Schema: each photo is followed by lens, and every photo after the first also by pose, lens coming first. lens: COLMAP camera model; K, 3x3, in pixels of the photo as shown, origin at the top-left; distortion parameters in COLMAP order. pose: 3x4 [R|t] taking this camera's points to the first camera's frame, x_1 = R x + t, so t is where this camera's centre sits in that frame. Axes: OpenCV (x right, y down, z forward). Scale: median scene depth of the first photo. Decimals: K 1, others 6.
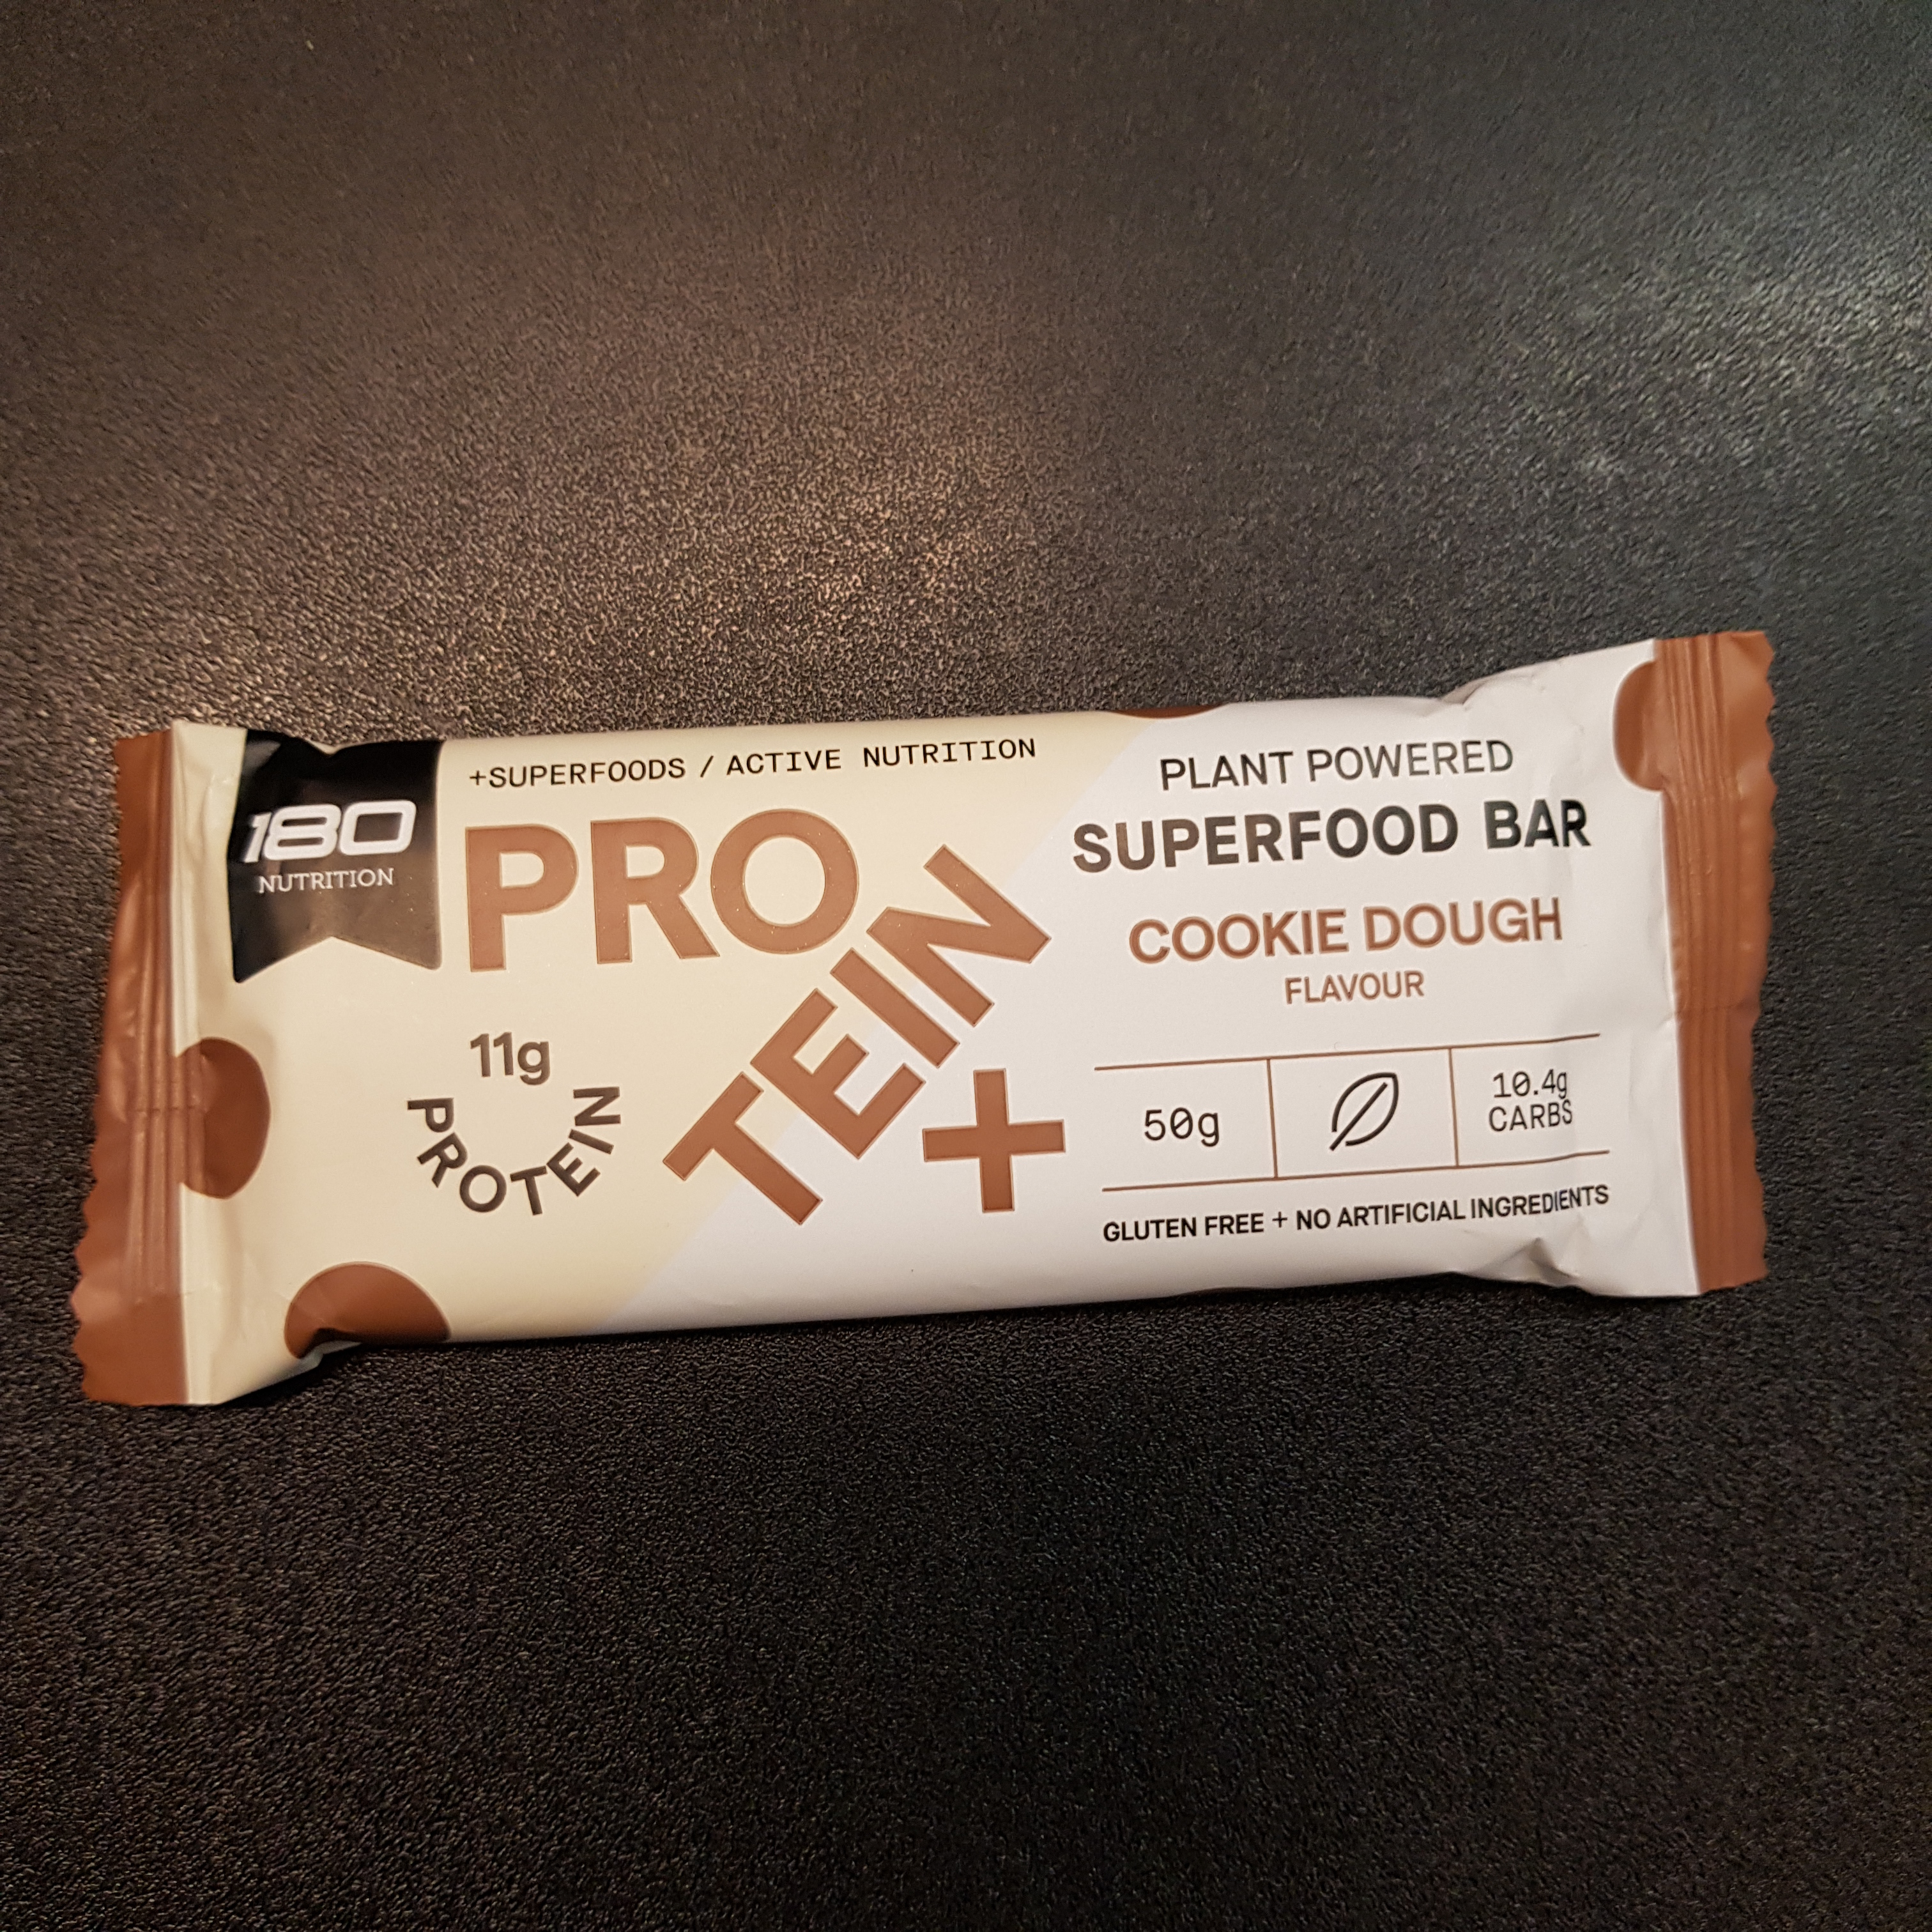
lens RADIAL K [[2331.3, 0, 952.0], [0, 2331.3, 996.8], [0, 0, 1]] dist [0.140012, -0.010524]
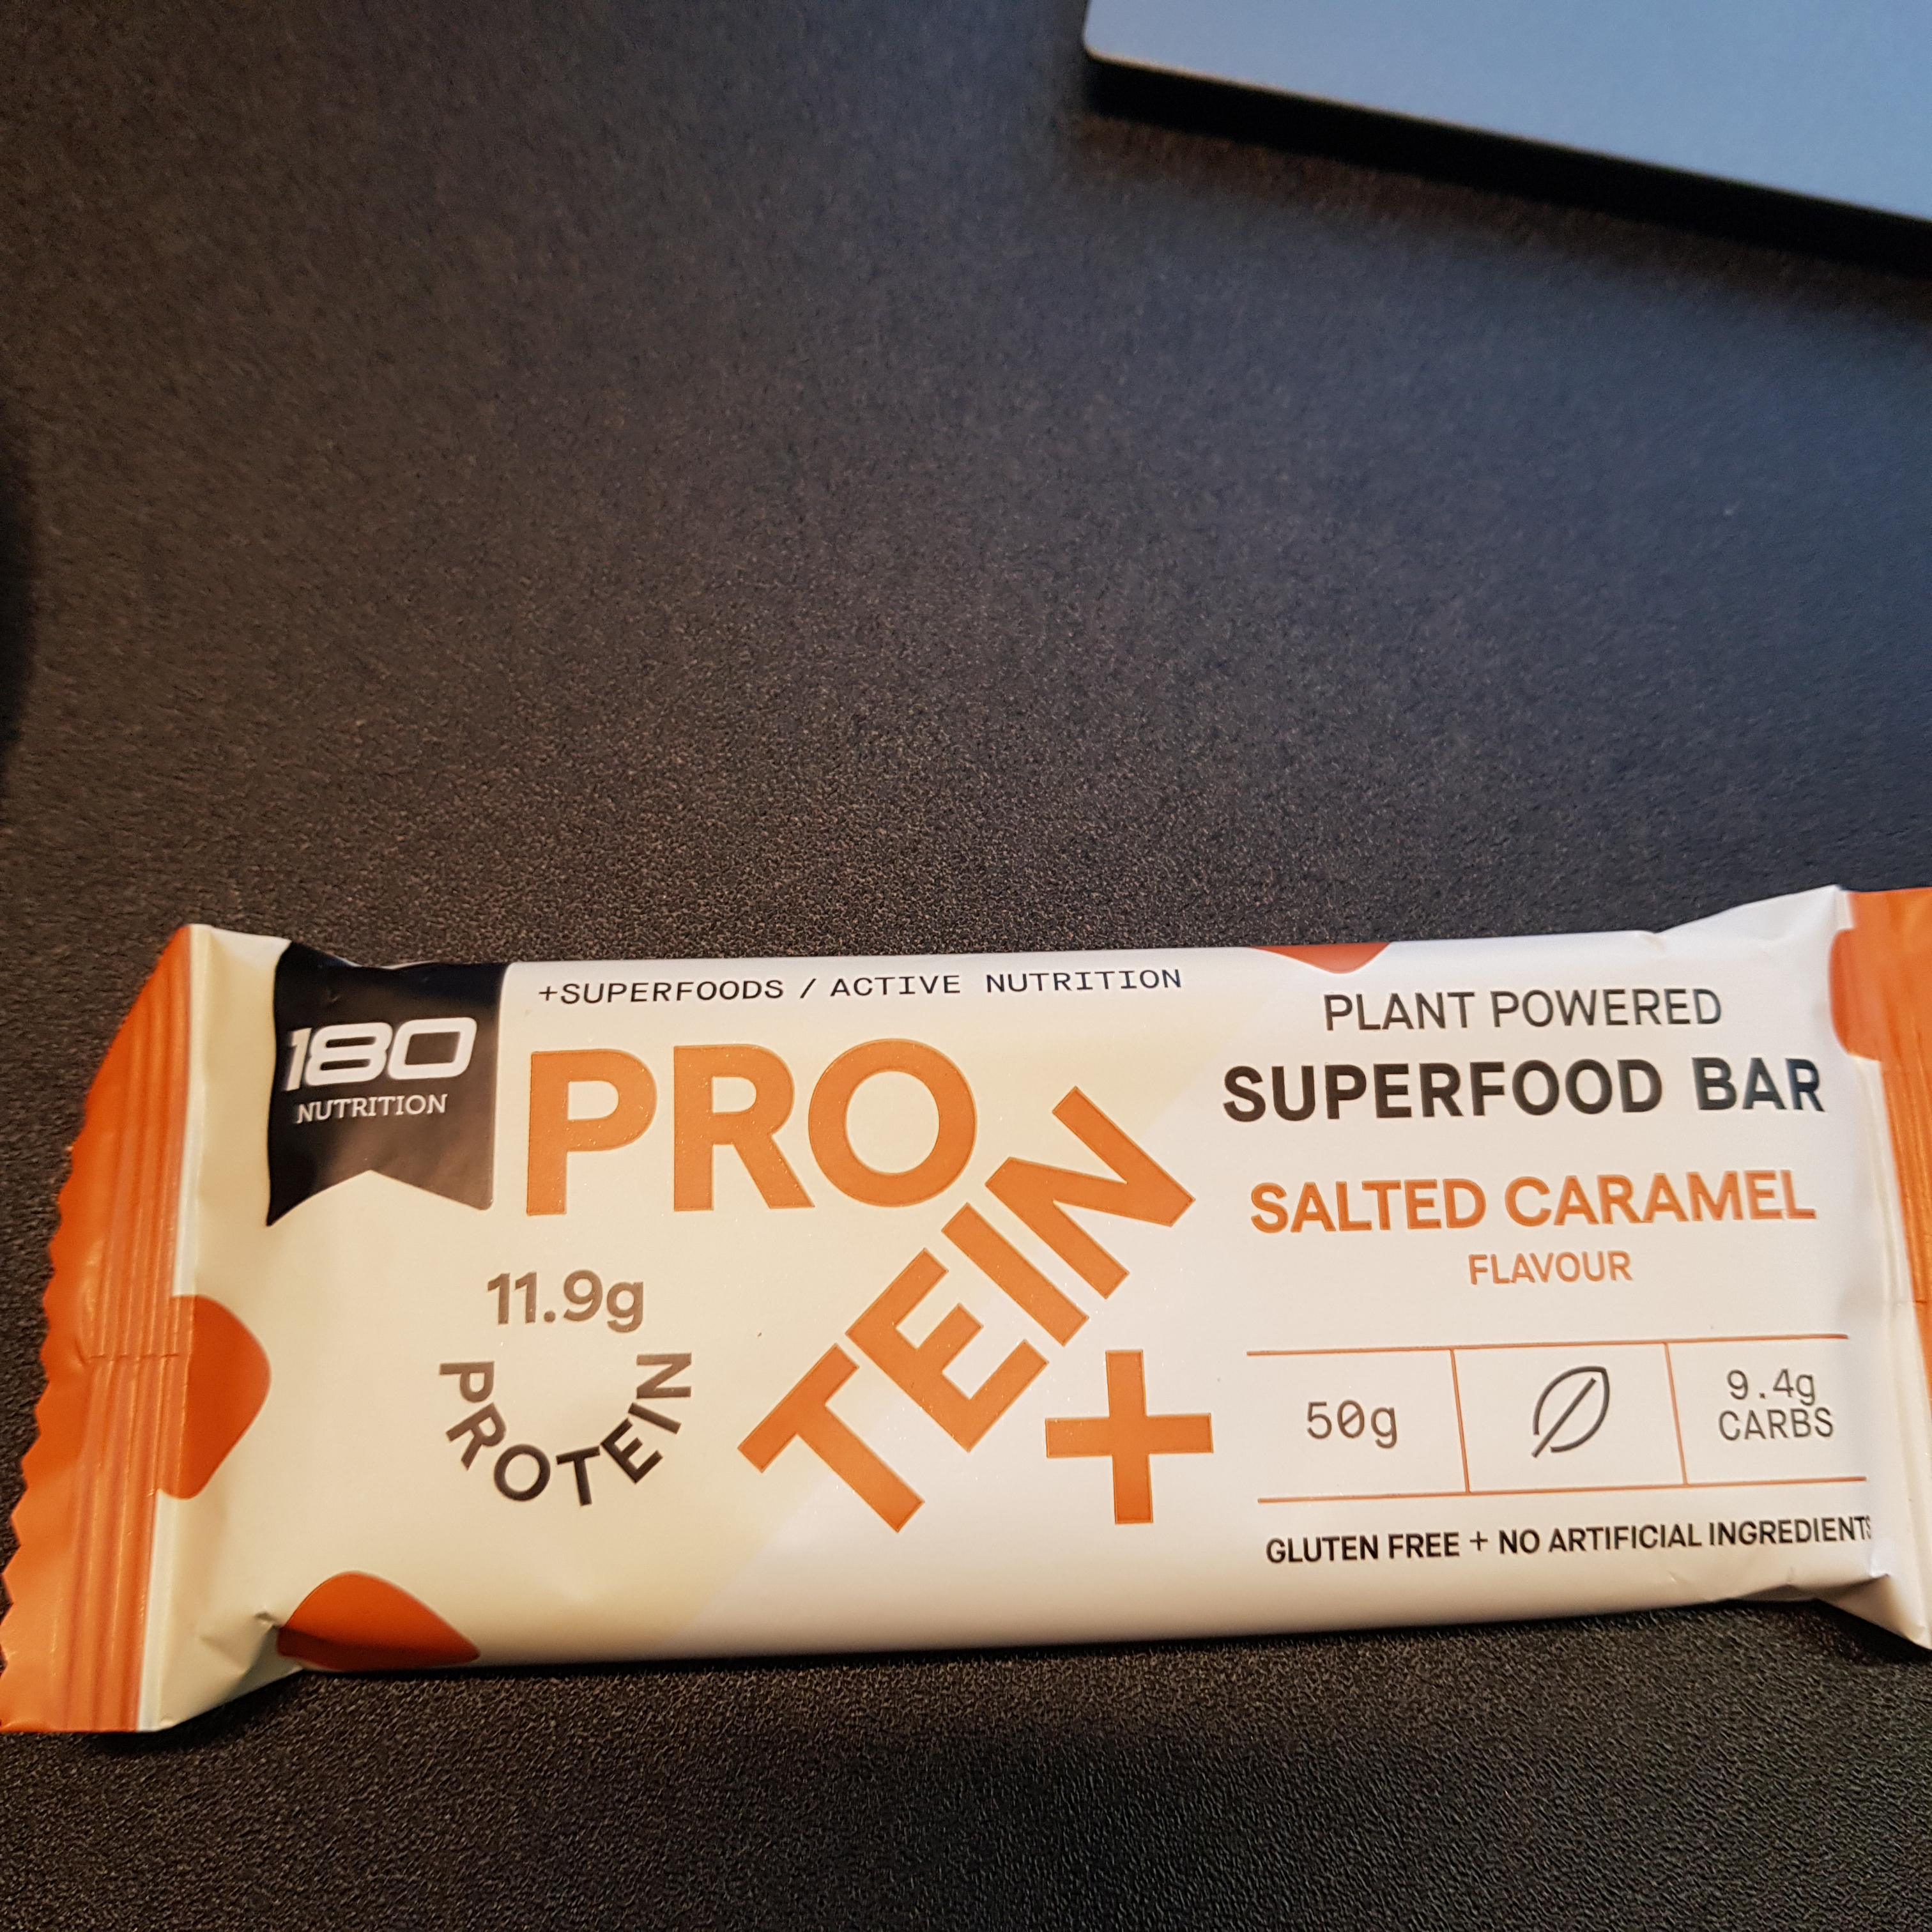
lens RADIAL K [[2272.8, 0, 966.0], [0, 2272.8, 966.0], [0, 0, 1]] dist [0.114141, -0.212173]
pose [[0.999145, 0.018847, -0.036799, -0.014018], [-0.024188, 0.988303, -0.150576, 0.019891], [0.033531, 0.151337, 0.987913, 0.152457]]
